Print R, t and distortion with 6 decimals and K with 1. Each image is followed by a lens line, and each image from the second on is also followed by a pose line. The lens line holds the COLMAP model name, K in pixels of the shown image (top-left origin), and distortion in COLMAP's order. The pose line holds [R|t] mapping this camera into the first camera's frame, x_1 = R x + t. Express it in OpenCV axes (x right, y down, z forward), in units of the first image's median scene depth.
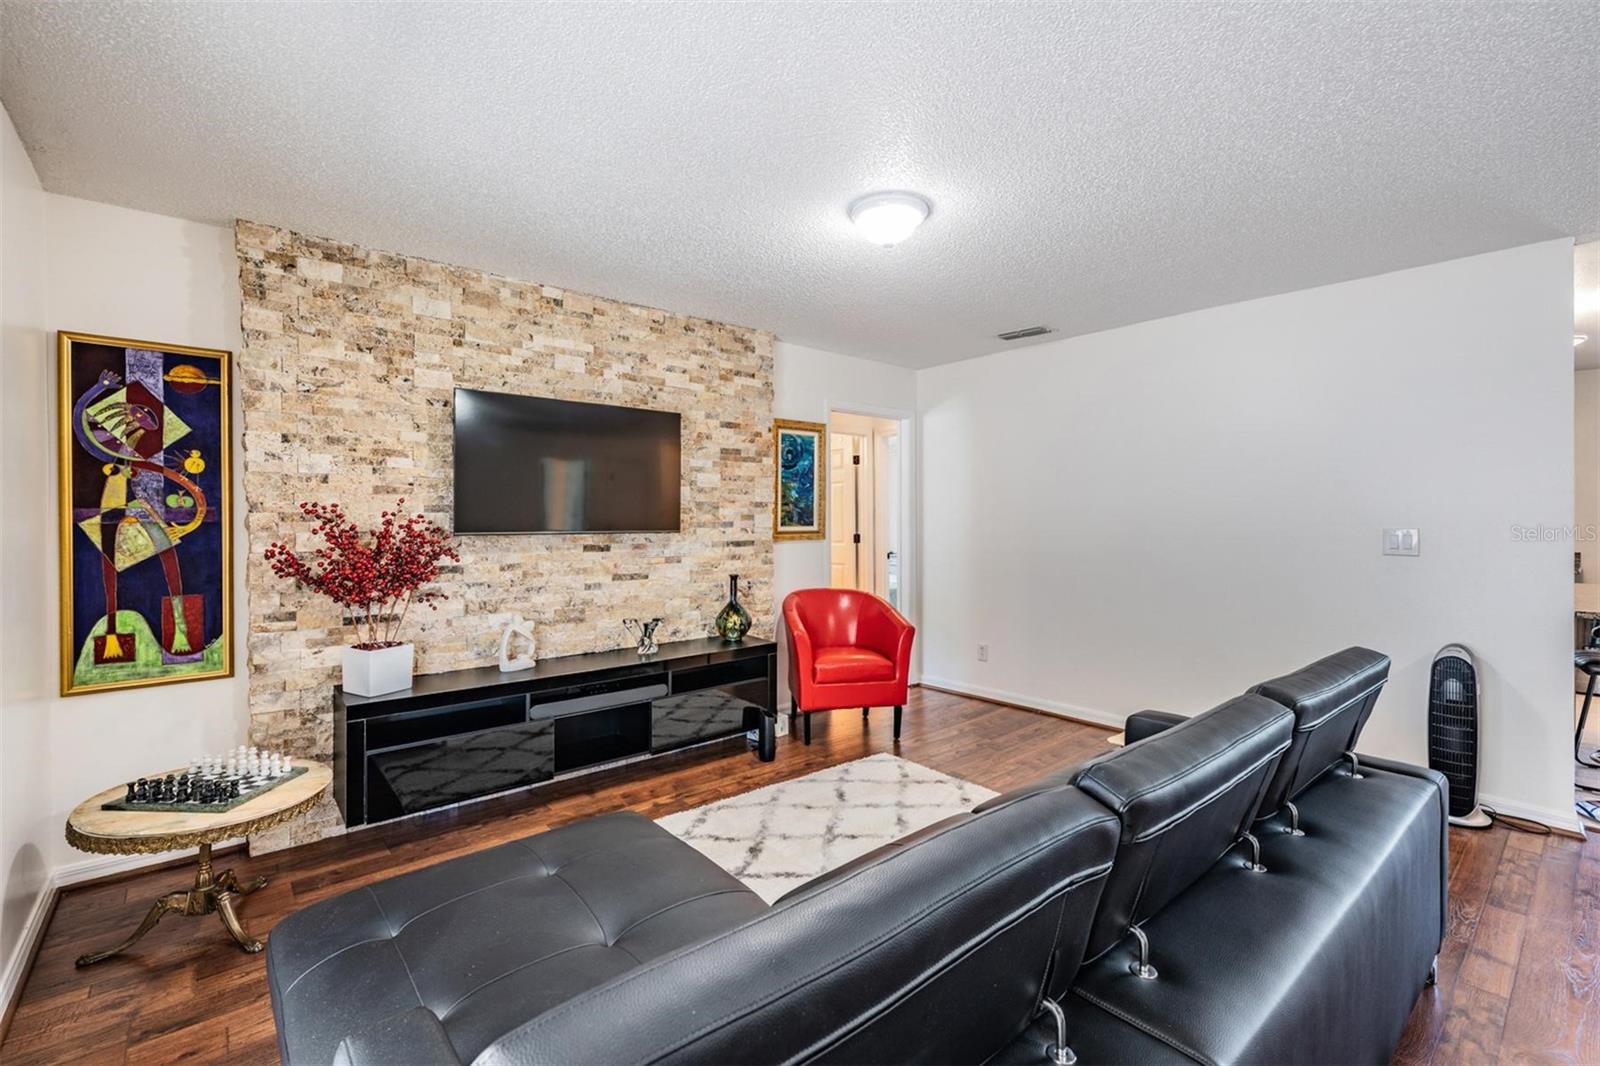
lens RADIAL K [[683.6, 0, 789.3], [0, 683.6, 521.6], [0, 0, 1]] dist [0.000546, -0.000933]
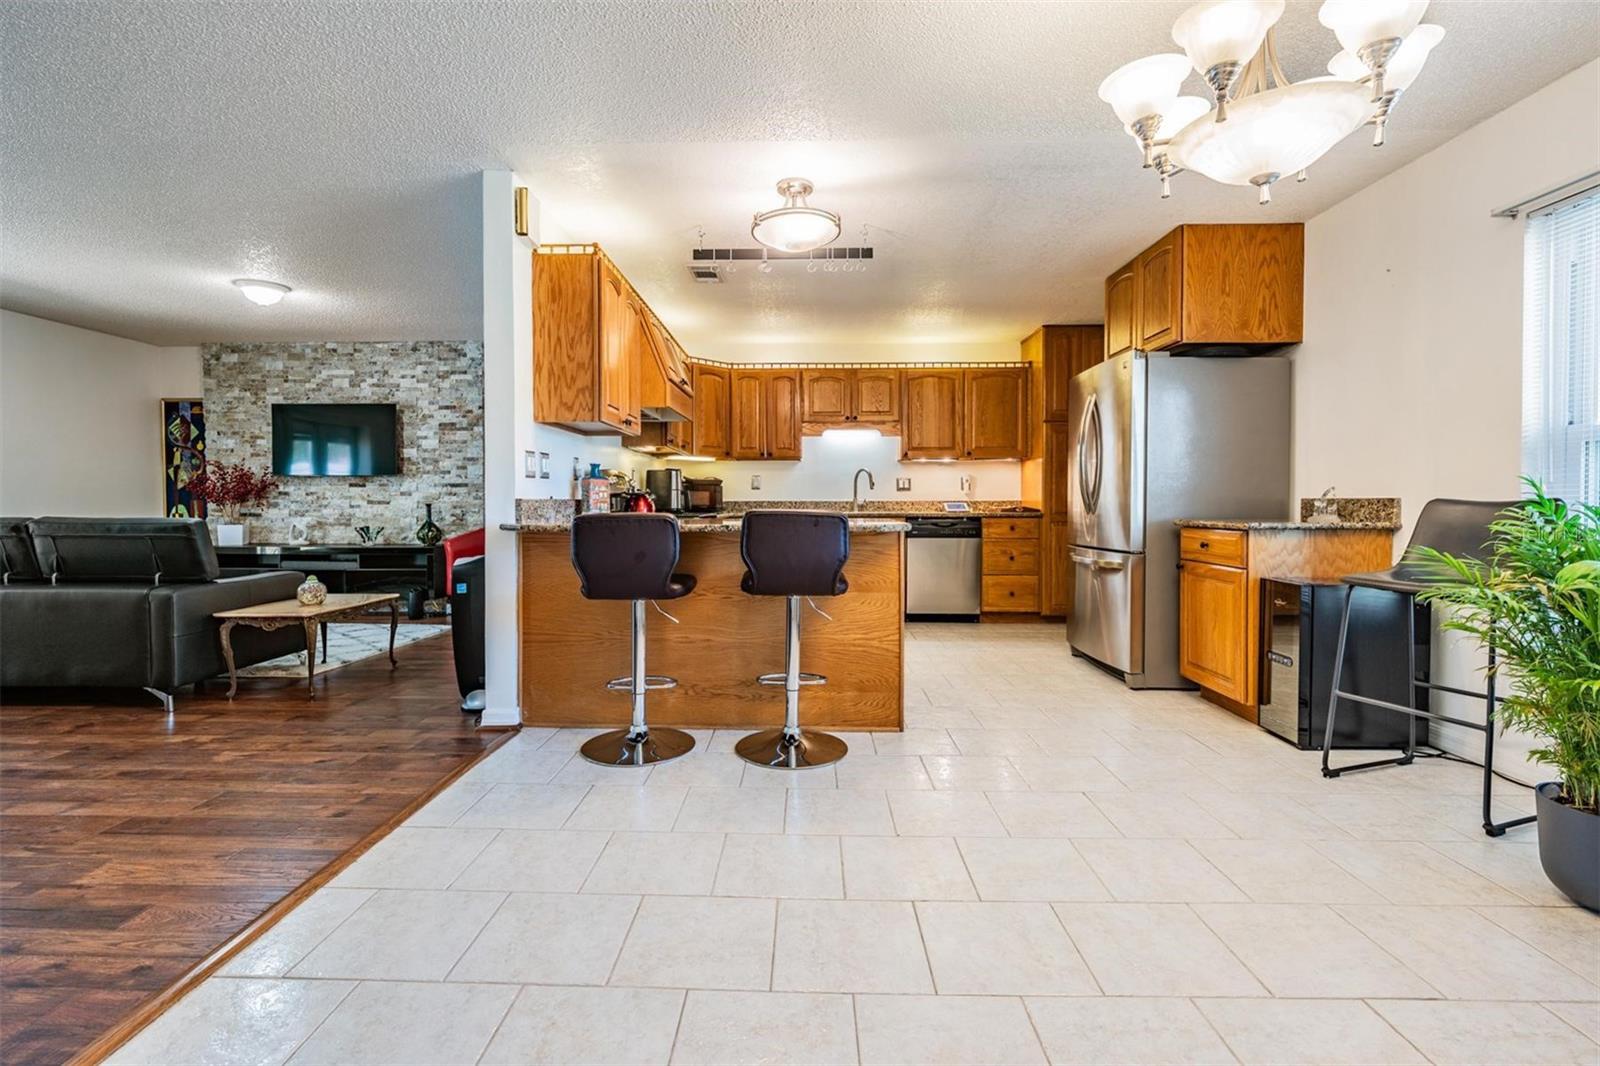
lens RADIAL K [[709.5, 0, 787.9], [0, 709.5, 509.7], [0, 0, 1]] dist [0.001339, -0.001351]
pose [[0.750738, 0.011395, -0.660502, 1.988781], [-0.005955, 0.999927, 0.010483, 0.086196], [0.660573, -0.003937, 0.750751, 0.404398]]
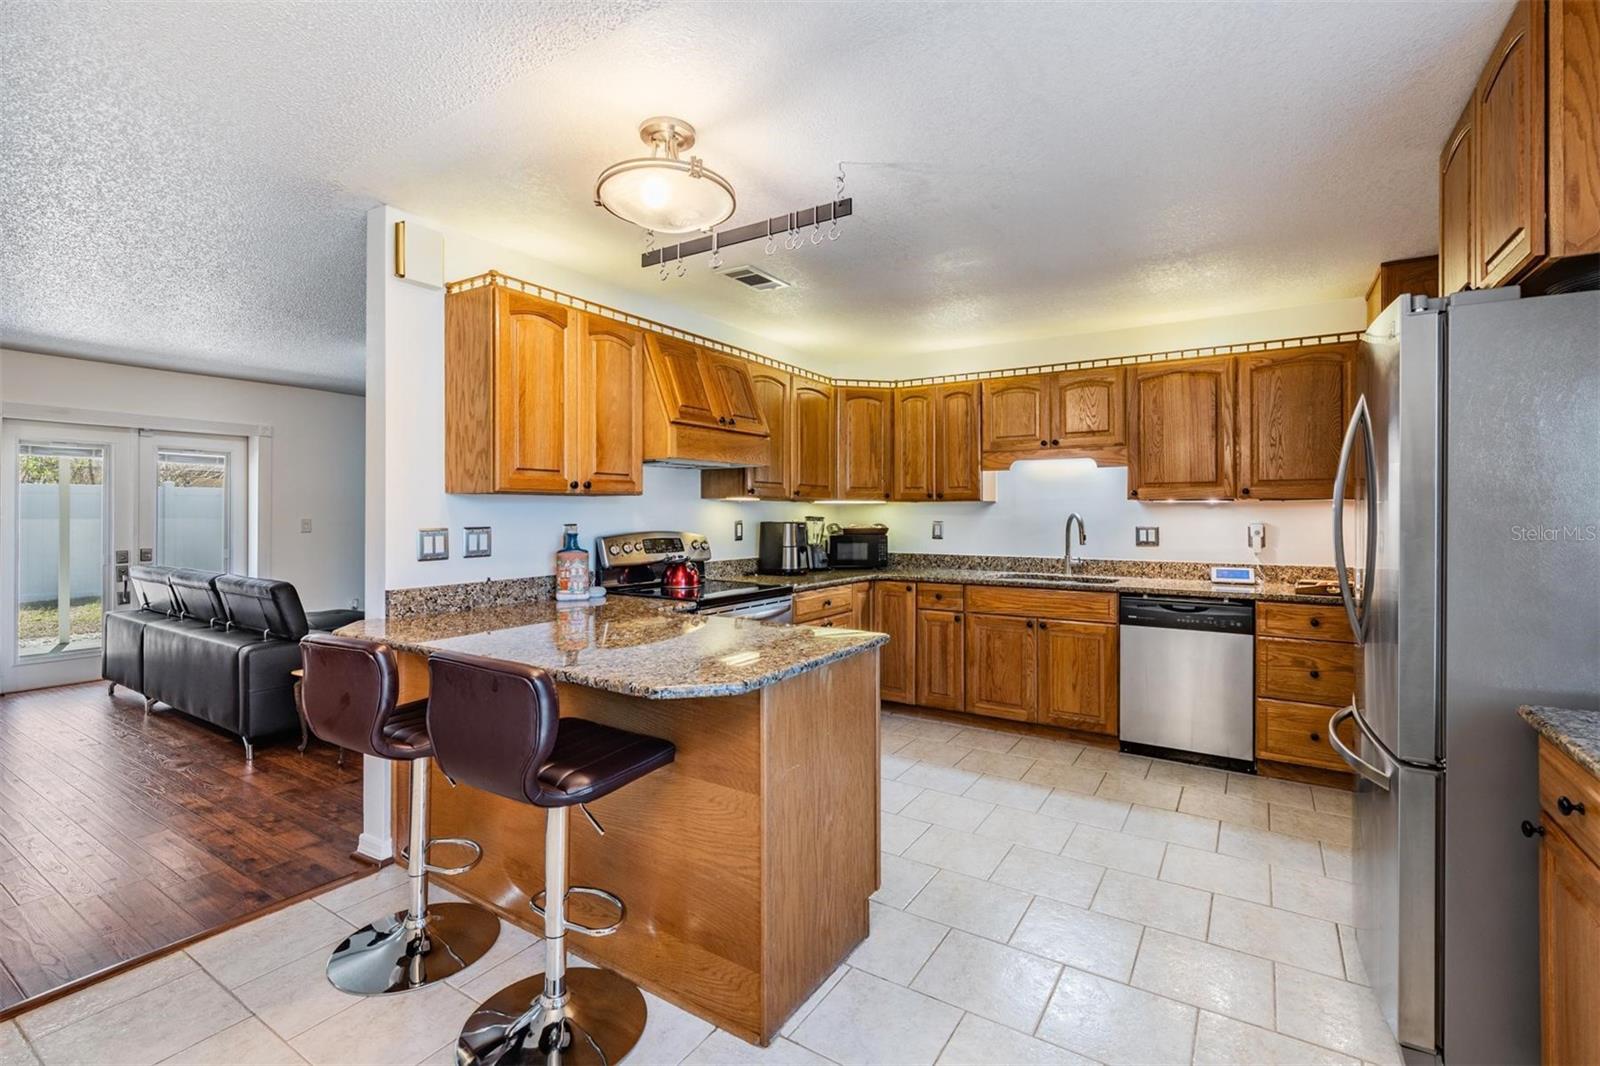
lens RADIAL K [[709.5, 0, 796.2], [0, 709.5, 510.5], [0, 0, 1]] dist [0.001339, -0.001351]
pose [[0.300331, 0.002149, -0.953833, 1.991046], [-0.006083, 0.999981, 0.000338, -0.013647], [0.953816, 0.005701, 0.300339, 1.106575]]
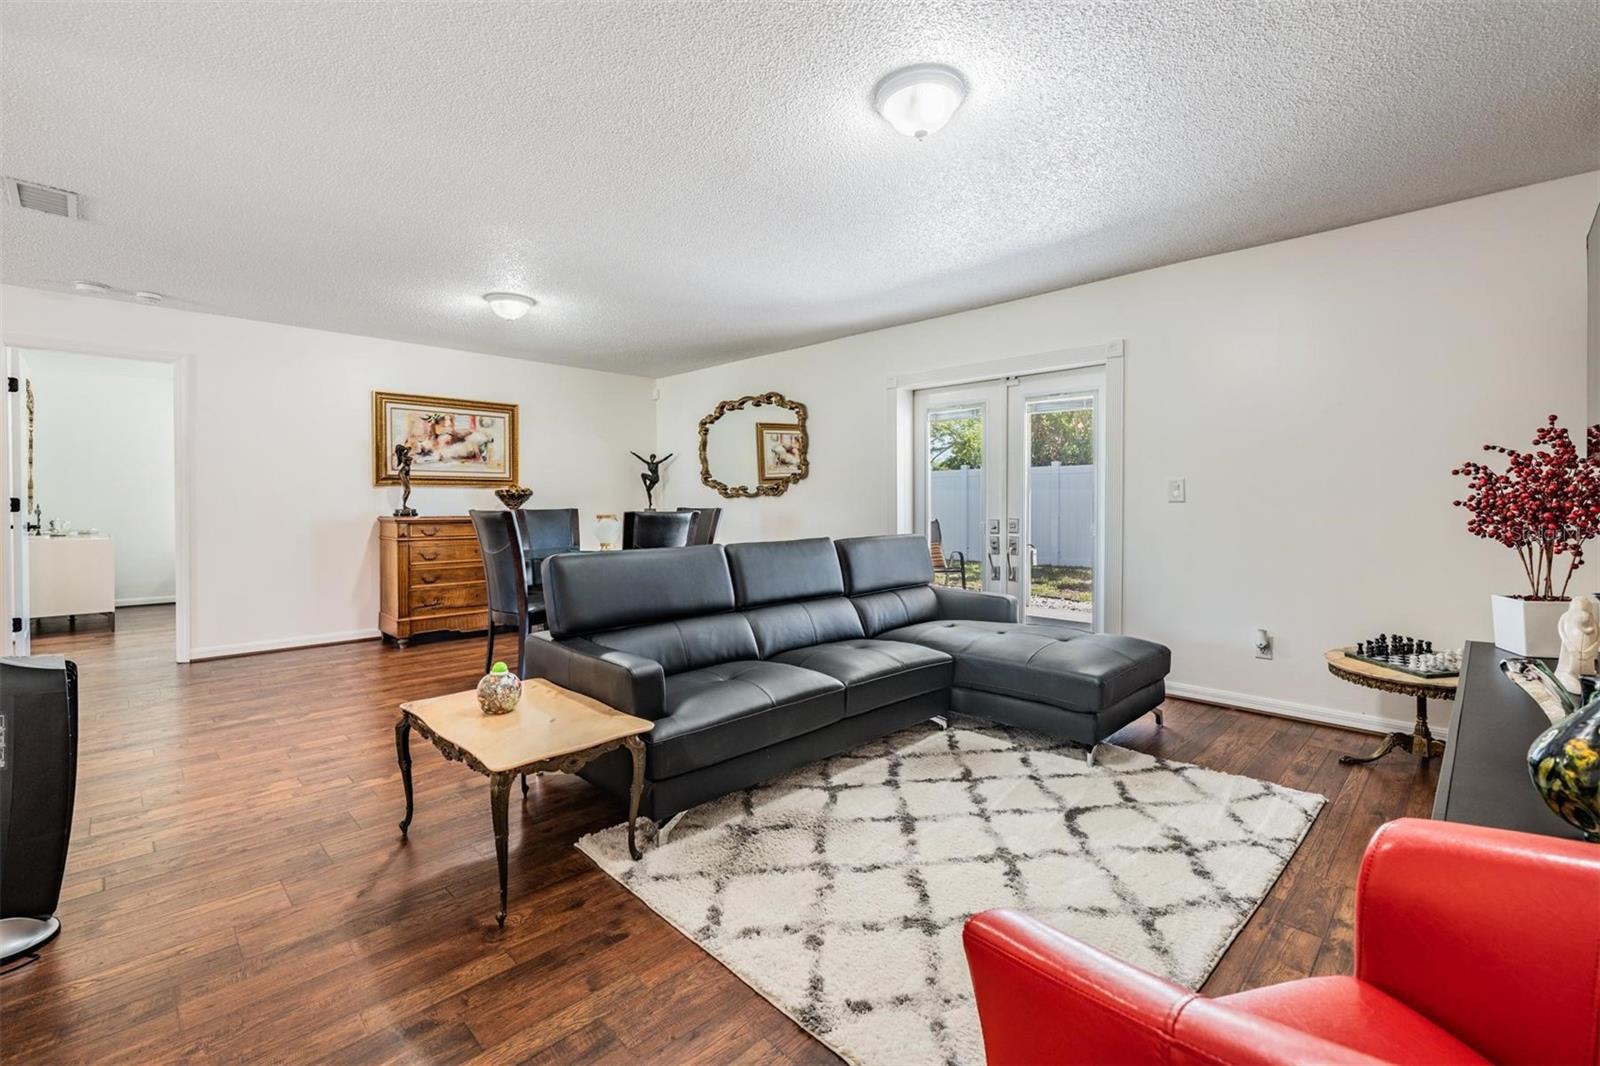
lens RADIAL K [[683.6, 0, 795.5], [0, 683.6, 520.2], [0, 0, 1]] dist [0.000546, -0.000933]
pose [[-0.995213, 0.011008, -0.097110, 0.324353], [0.007849, 0.999430, 0.032847, 0.048297], [0.097416, 0.031928, -0.994731, 1.516785]]
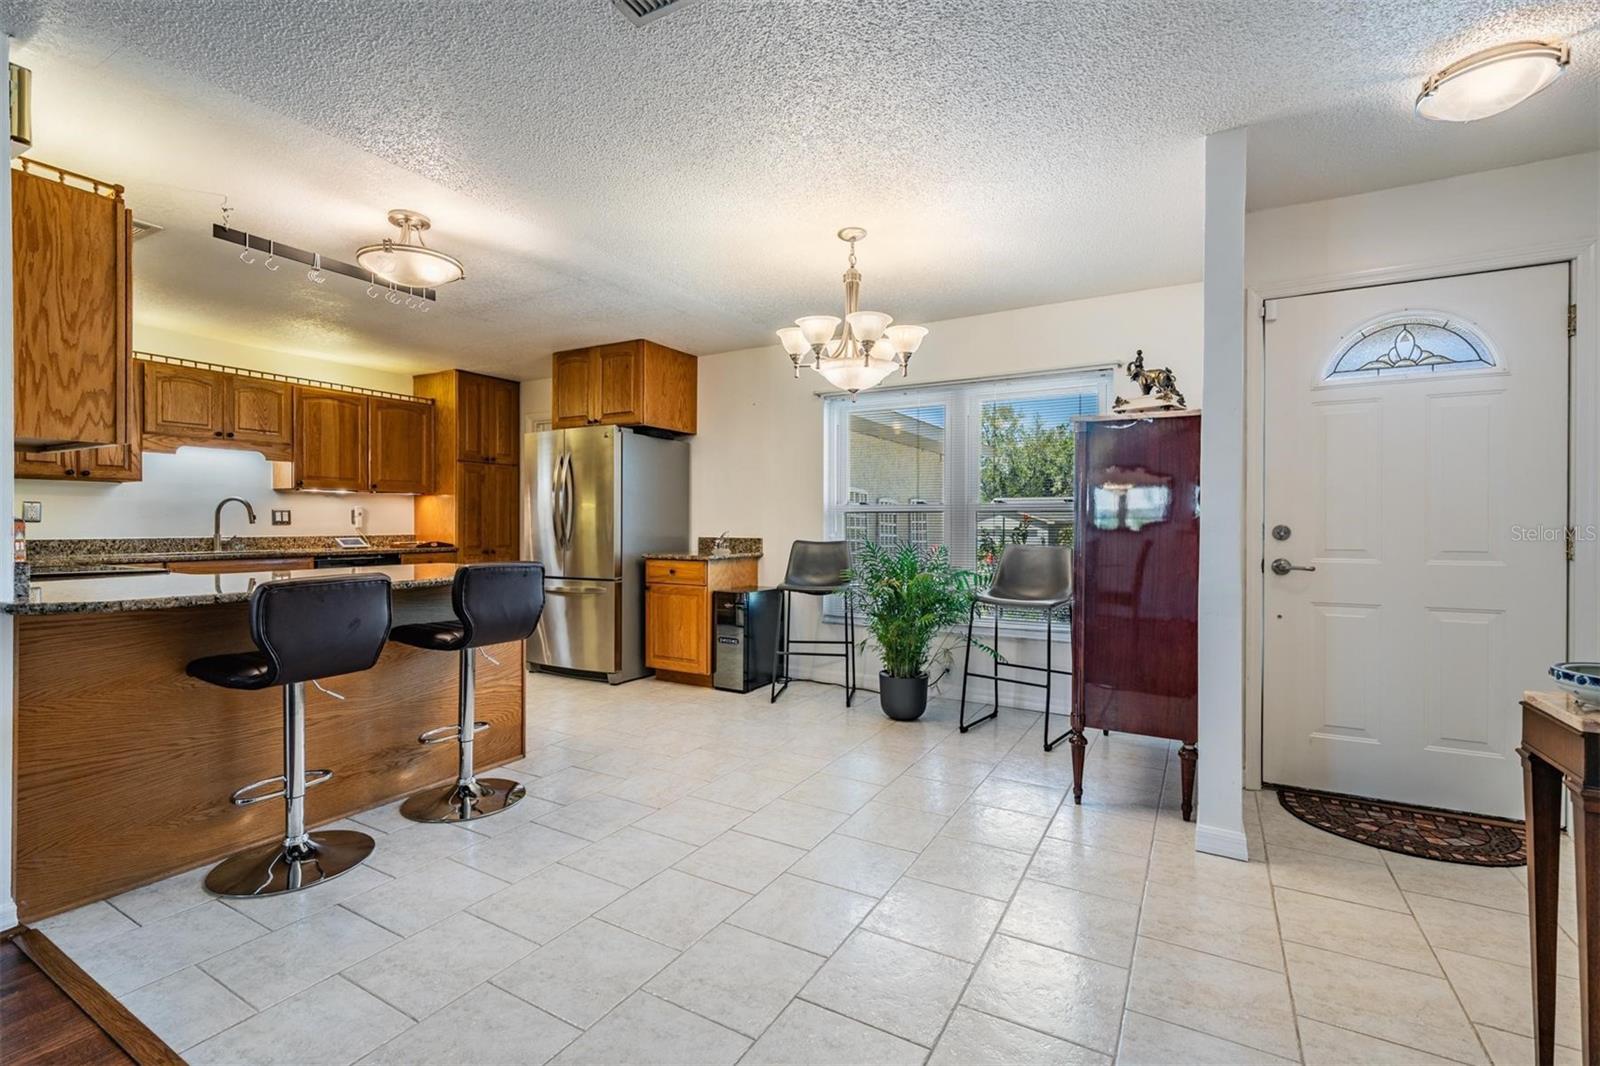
lens RADIAL K [[709.5, 0, 798.0], [0, 709.5, 528.4], [0, 0, 1]] dist [0.001339, -0.001351]
pose [[0.938569, 0.005792, 0.345043, 1.474668], [-0.006865, 0.999975, 0.001887, 0.047995], [-0.345024, -0.004140, 0.938585, 0.082884]]
